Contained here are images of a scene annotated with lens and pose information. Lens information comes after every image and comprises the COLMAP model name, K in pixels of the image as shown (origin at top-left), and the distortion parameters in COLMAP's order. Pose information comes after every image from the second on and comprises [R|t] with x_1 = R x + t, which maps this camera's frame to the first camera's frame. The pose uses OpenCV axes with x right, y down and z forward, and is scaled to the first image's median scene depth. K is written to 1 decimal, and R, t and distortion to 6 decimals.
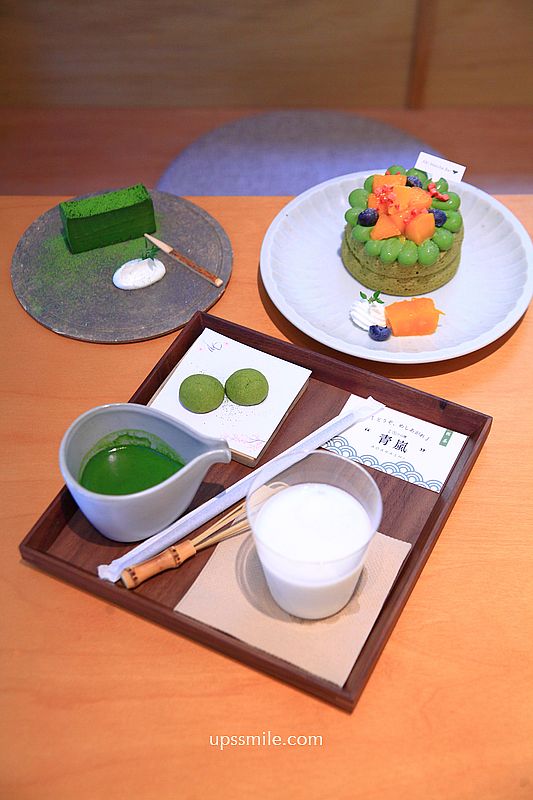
lens RADIAL K [[1214.0, 0, 266.5], [0, 1214.0, 400.0], [0, 0, 1]] dist [0.090873, 0.006726]
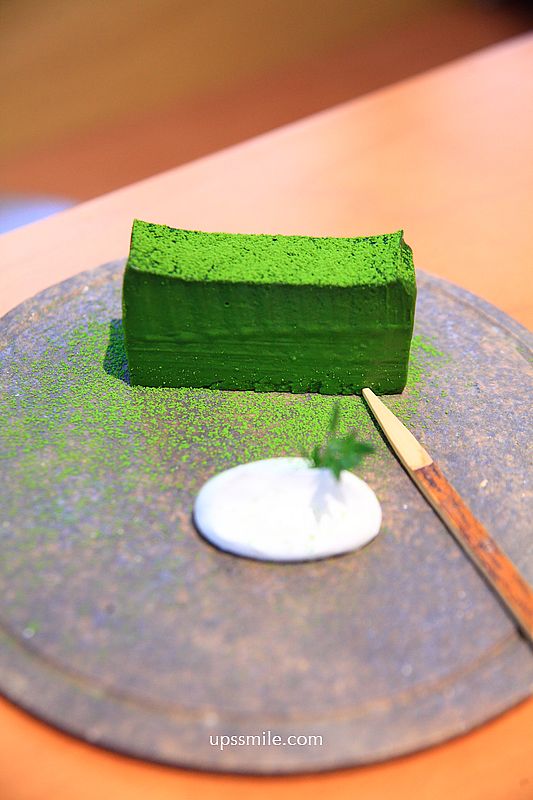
lens RADIAL K [[1198.4, 0, 266.5], [0, 1198.4, 400.0], [0, 0, 1]] dist [-0.021889, -0.037976]
pose [[0.917810, 0.288224, -0.273041, -0.039384], [-0.322459, 0.942377, -0.089146, -0.101128], [0.231613, 0.169863, 0.957863, 0.721841]]
